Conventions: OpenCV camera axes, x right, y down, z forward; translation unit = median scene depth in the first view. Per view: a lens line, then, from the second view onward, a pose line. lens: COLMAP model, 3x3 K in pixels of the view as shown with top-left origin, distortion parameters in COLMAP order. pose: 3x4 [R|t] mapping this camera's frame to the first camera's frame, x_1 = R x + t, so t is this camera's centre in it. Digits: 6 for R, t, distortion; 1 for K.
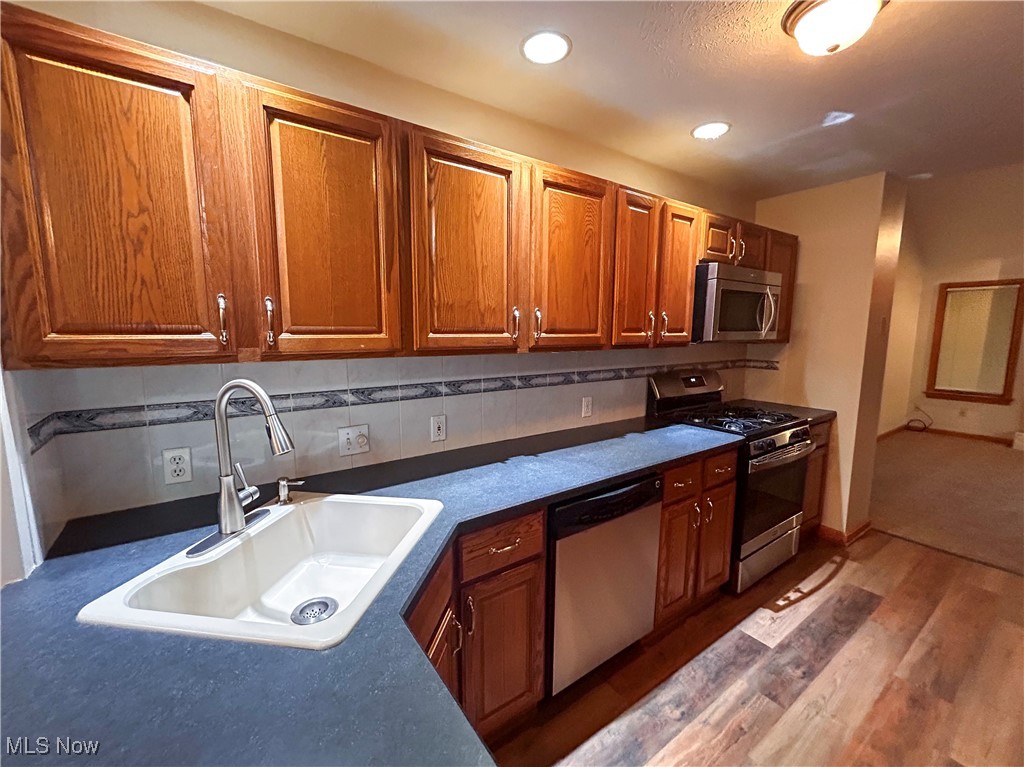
lens RADIAL K [[416.5, 0, 514.2], [0, 416.5, 379.6], [0, 0, 1]] dist [-0.001842, -0.000645]
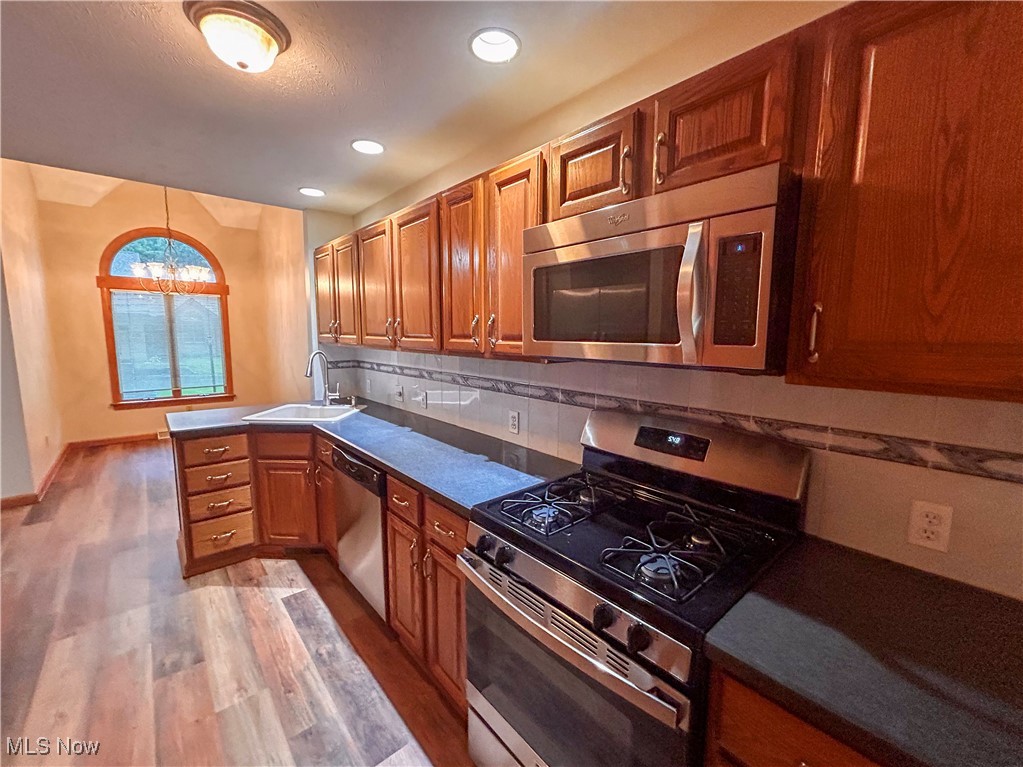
lens RADIAL K [[416.1, 0, 508.7], [0, 416.1, 382.6], [0, 0, 1]] dist [-0.001842, -0.000645]
pose [[0.109395, 0.105210, -0.988415, 1.394557], [-0.137389, 0.986439, 0.089794, -0.130744], [0.984458, 0.125974, 0.122366, 1.150053]]
